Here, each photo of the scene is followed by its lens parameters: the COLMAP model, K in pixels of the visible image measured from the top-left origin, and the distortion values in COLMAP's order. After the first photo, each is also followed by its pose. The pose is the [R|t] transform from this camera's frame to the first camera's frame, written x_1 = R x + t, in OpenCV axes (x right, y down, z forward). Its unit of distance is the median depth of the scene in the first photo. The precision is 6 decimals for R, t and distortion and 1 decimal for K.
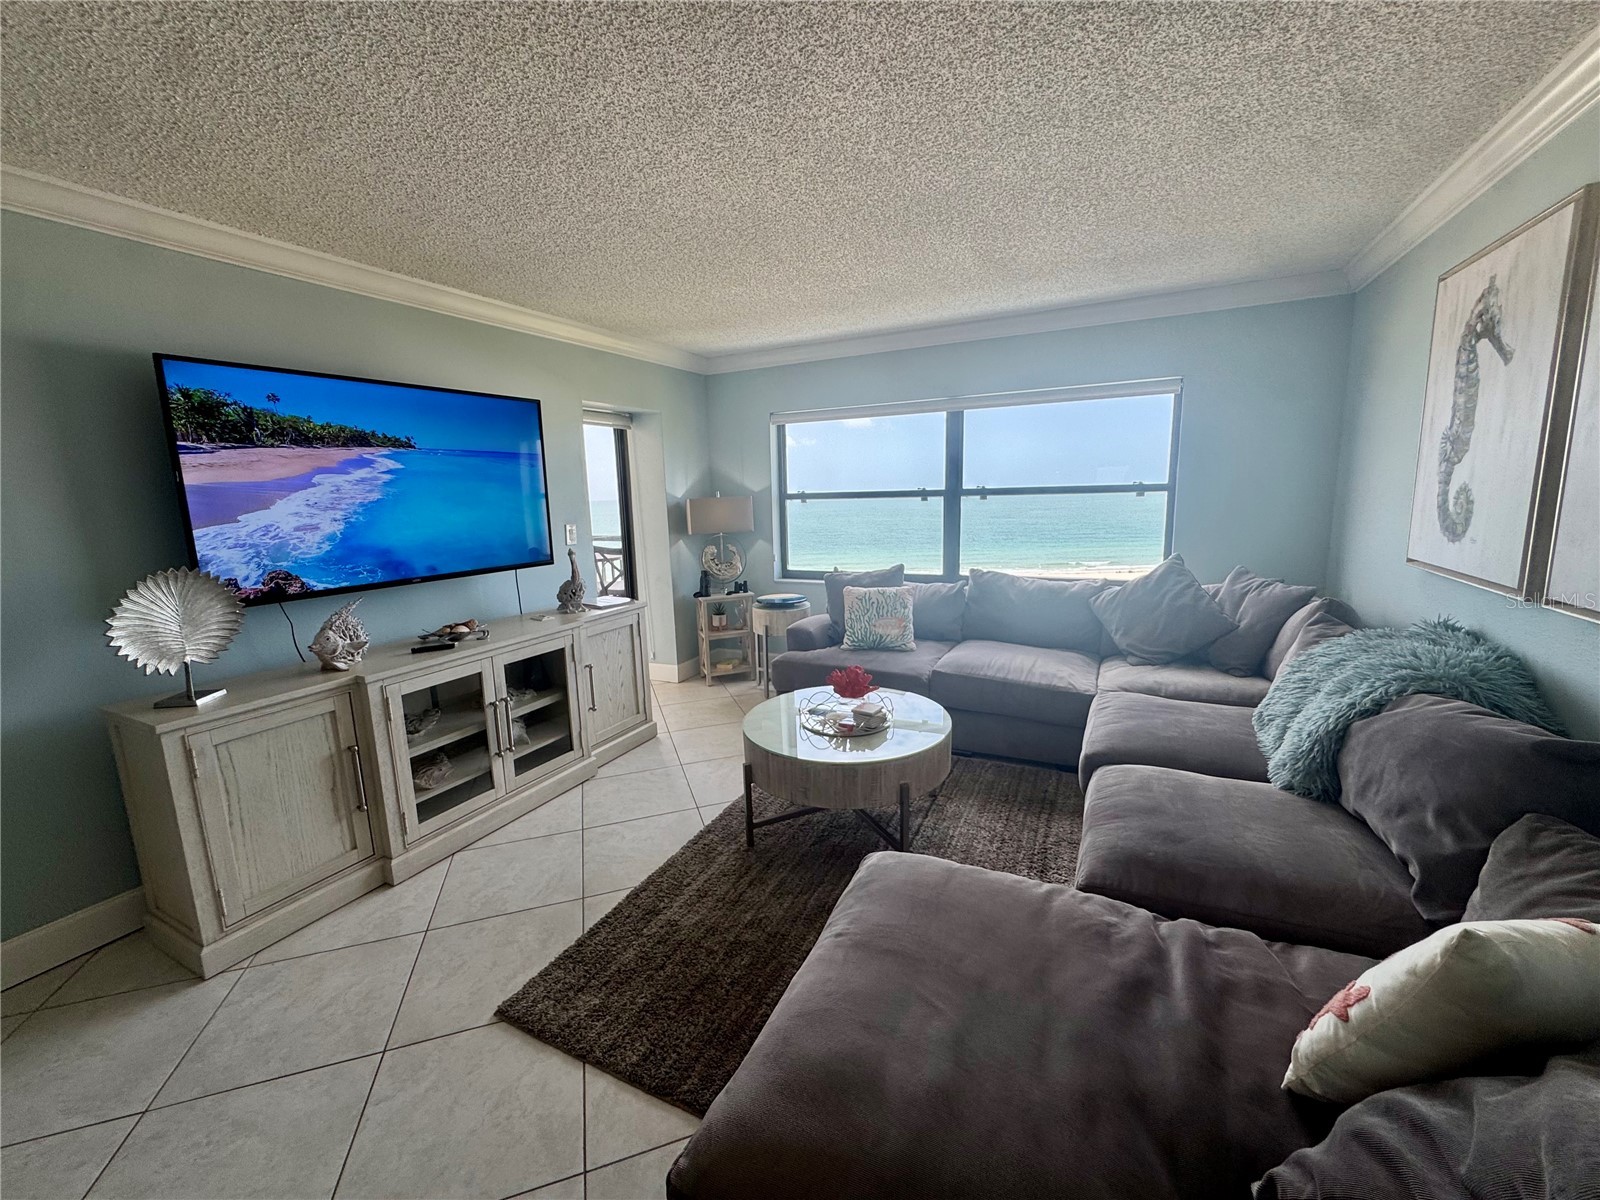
lens RADIAL K [[645.9, 0, 801.5], [0, 645.9, 598.2], [0, 0, 1]] dist [-0.003538, 0.000096]
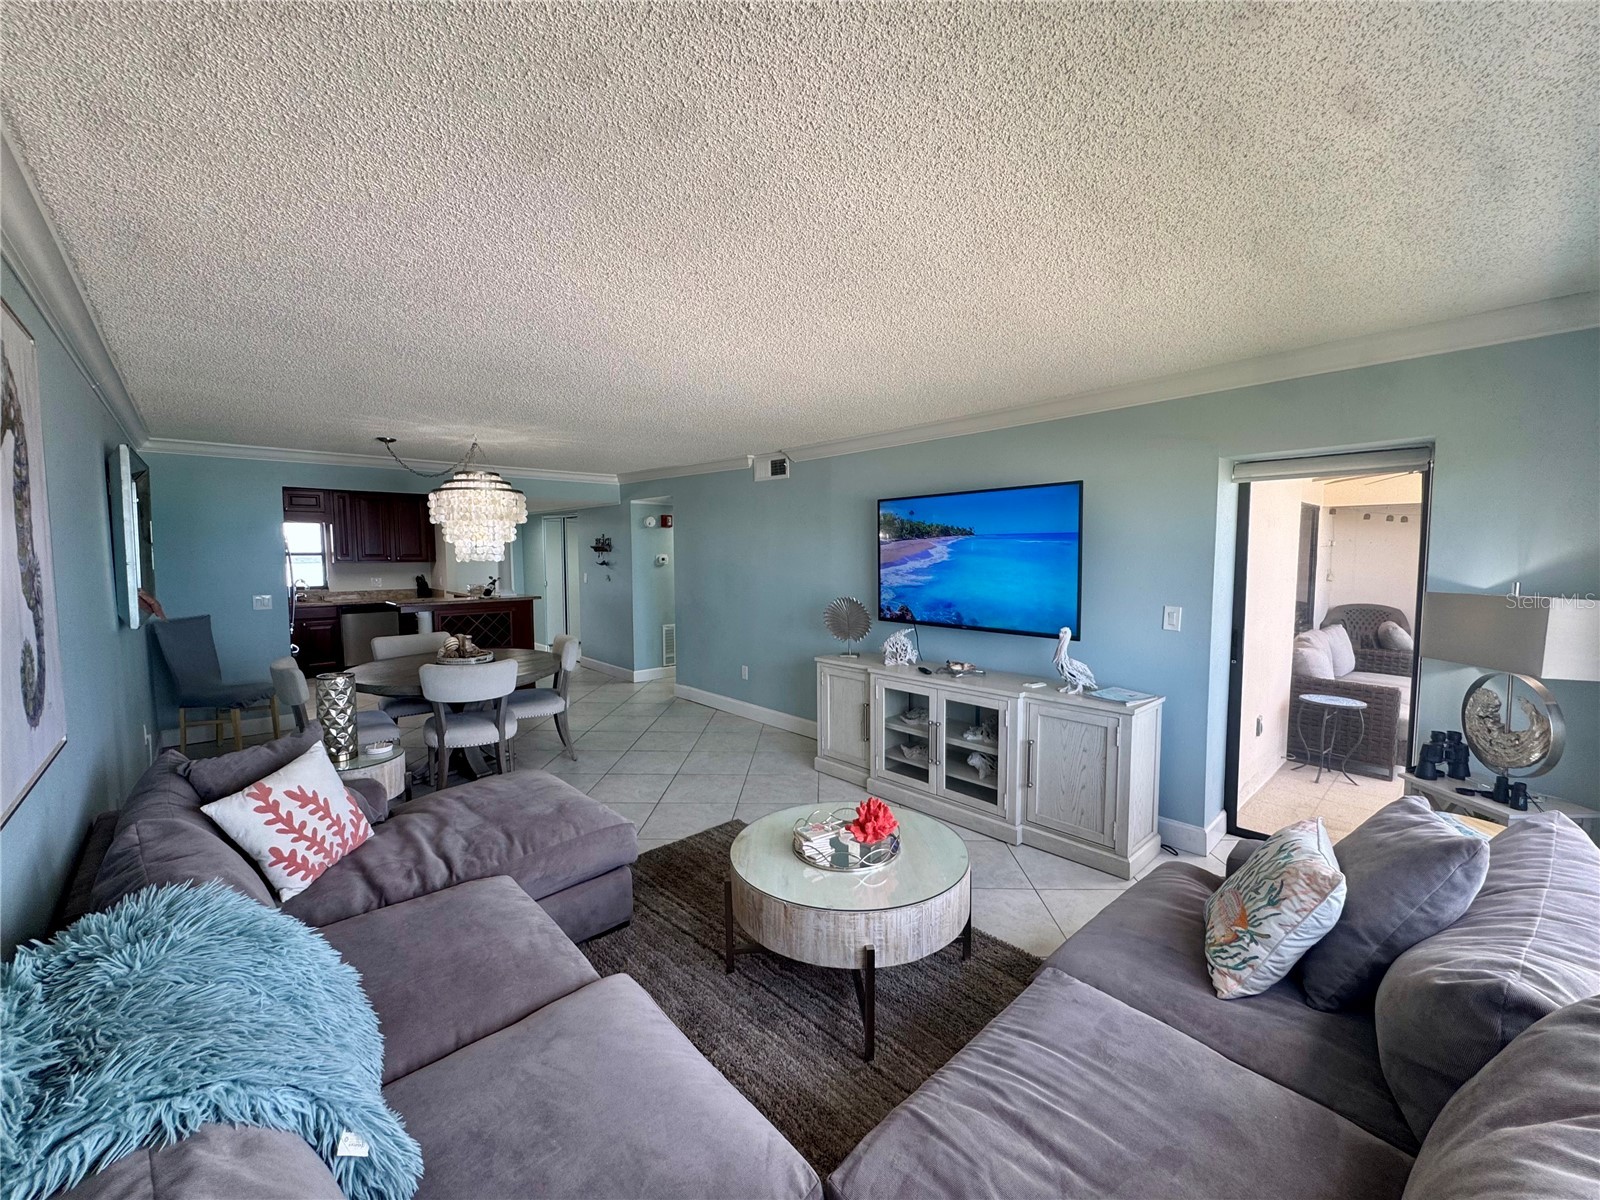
lens RADIAL K [[645.9, 0, 801.5], [0, 645.9, 598.2], [0, 0, 1]] dist [-0.003538, 0.000096]
pose [[-0.357282, 0.101164, -0.928502, 0.711603], [-0.133434, 0.978391, 0.157944, -0.225091], [0.924416, 0.180324, -0.336063, 0.958729]]
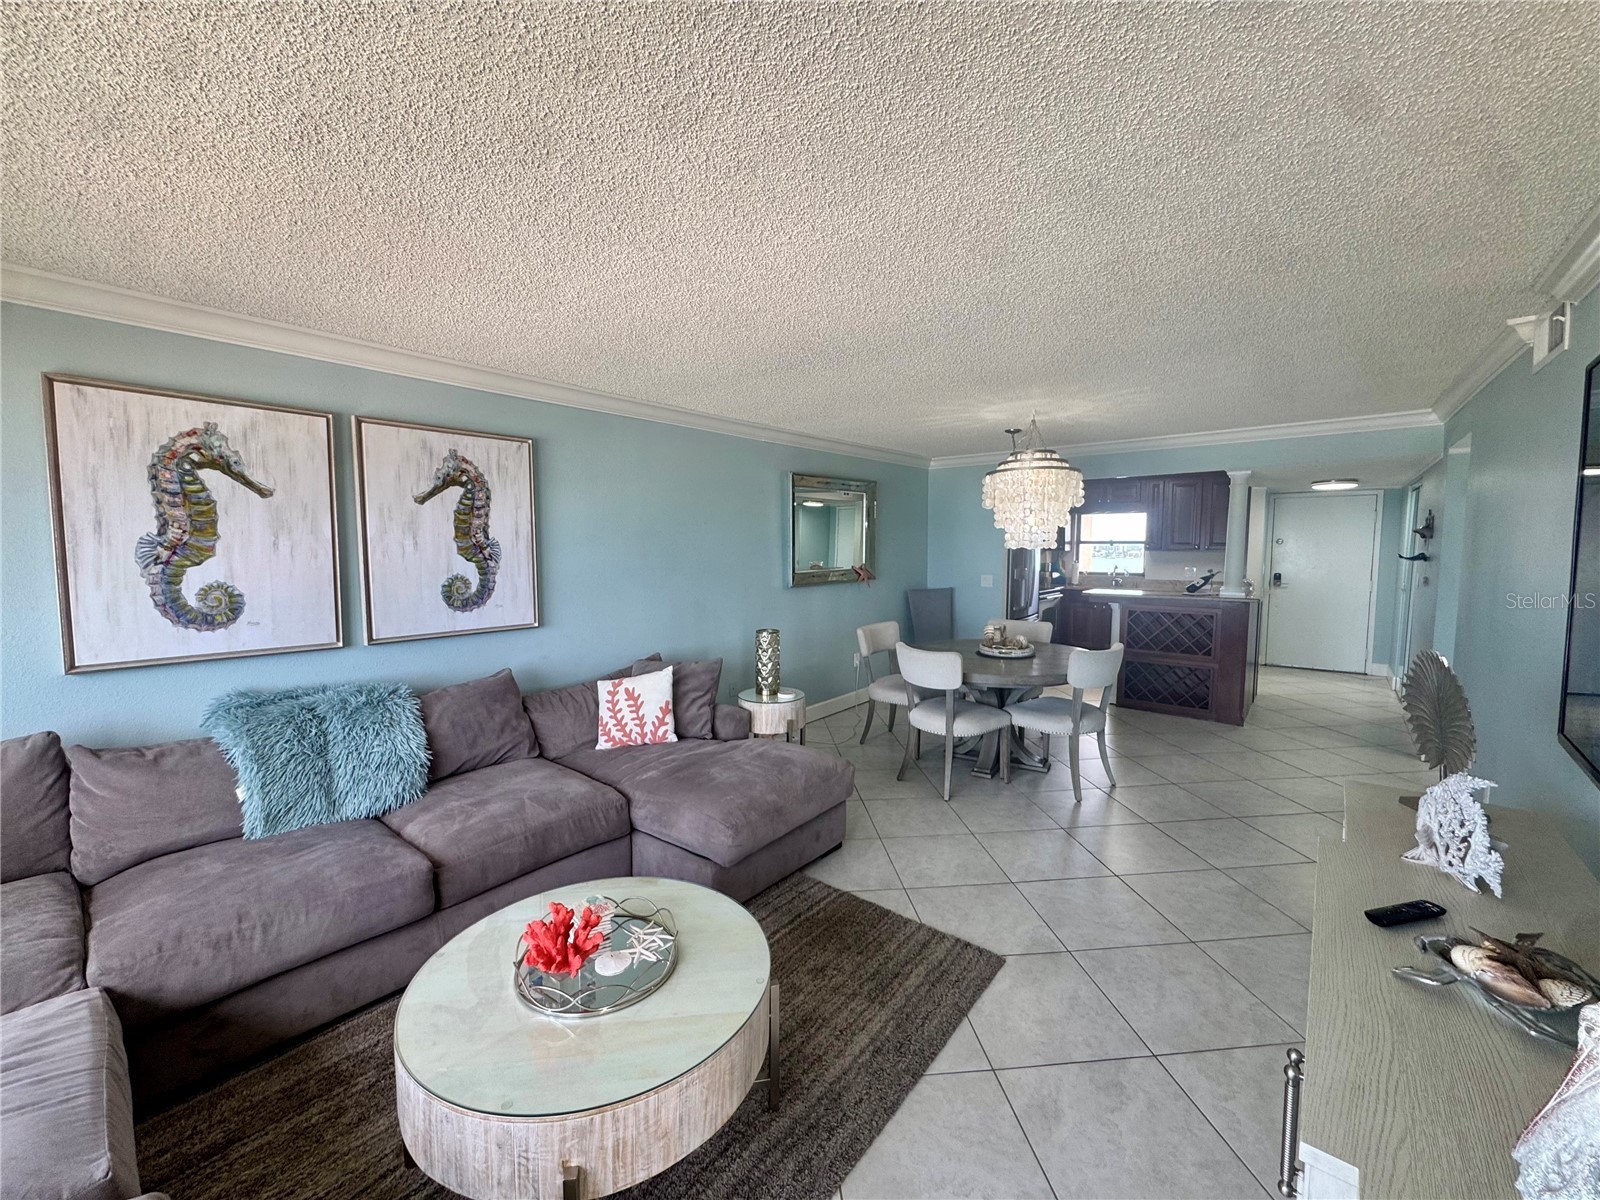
lens RADIAL K [[632.3, 0, 800.0], [0, 632.3, 600.0], [0, 0, 1]] dist [-0.000538, 0.000036]
pose [[-0.973265, 0.014705, 0.229213, -0.204130], [0.068706, 0.970893, 0.229447, -0.209888], [-0.219167, 0.239061, -0.945947, 1.157250]]
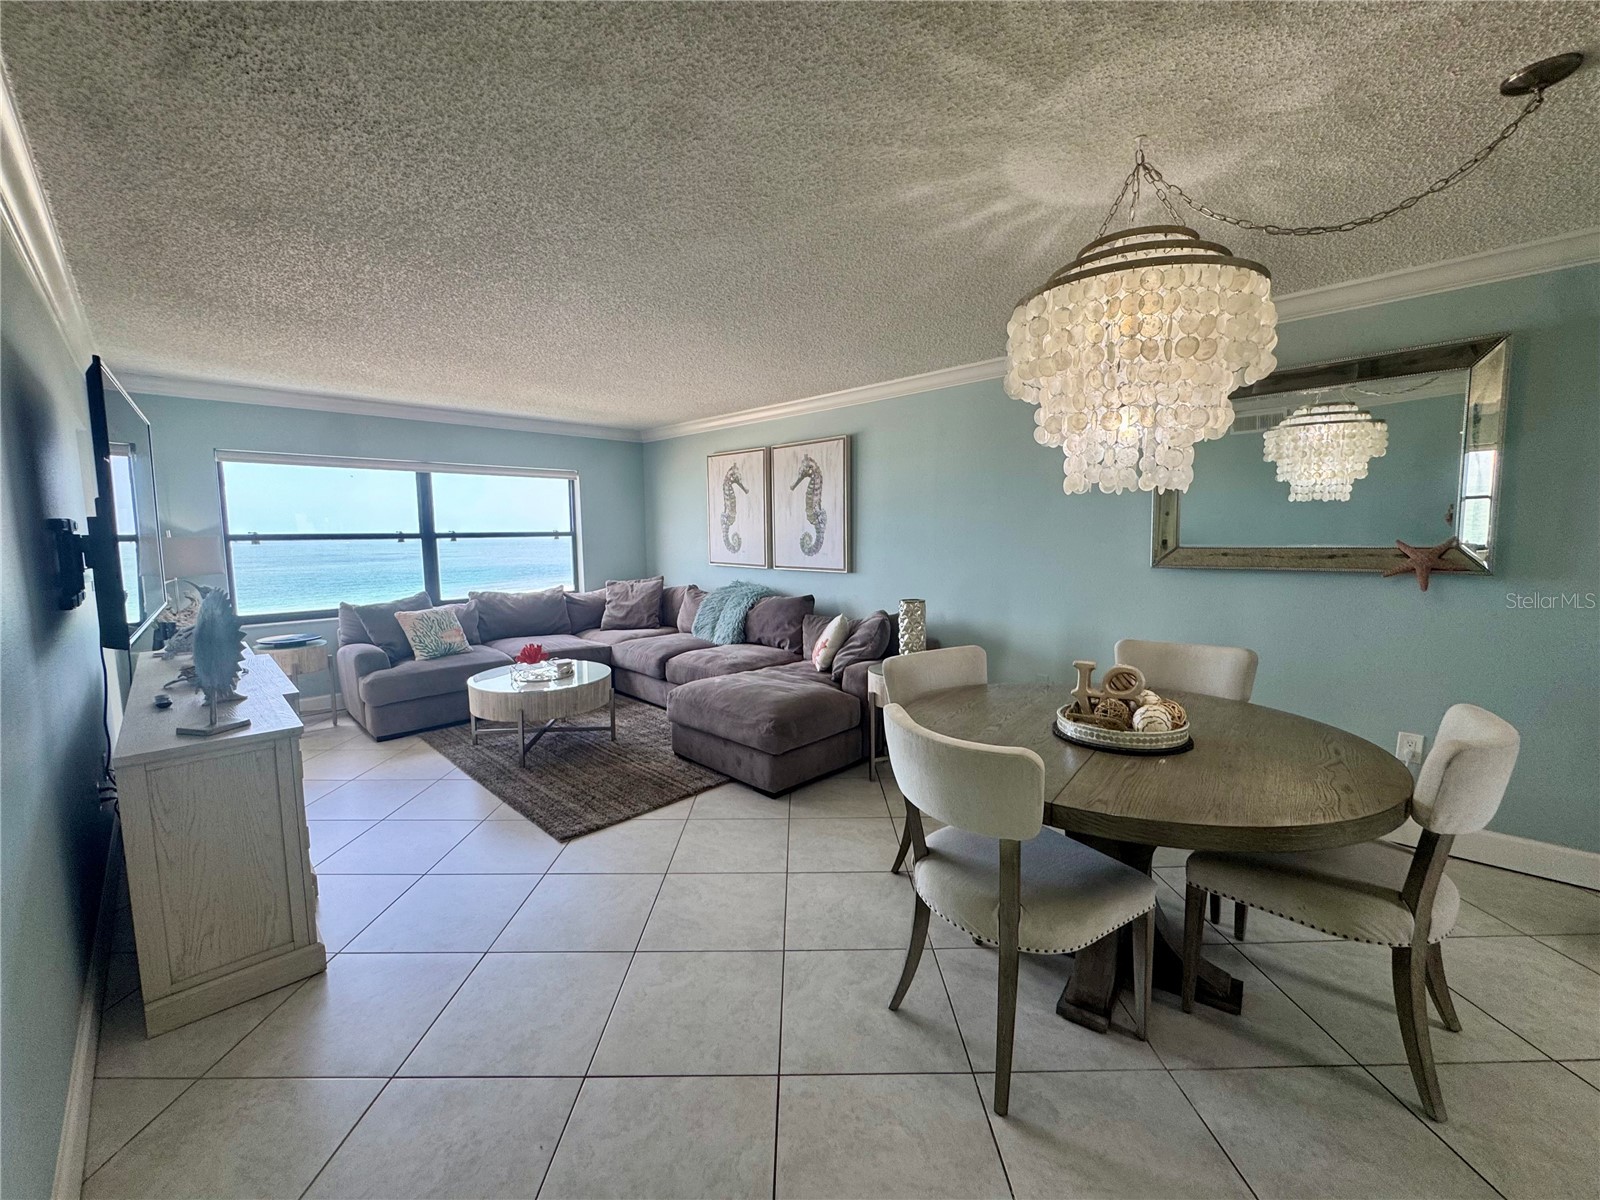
lens RADIAL K [[641.6, 0, 801.9], [0, 641.6, 598.4], [0, 0, 1]] dist [-0.003178, -0.000145]
pose [[0.318291, -0.079066, 0.944690, -0.961862], [0.153497, 0.987665, 0.030946, 0.041176], [-0.935484, 0.135157, 0.326501, -0.099807]]
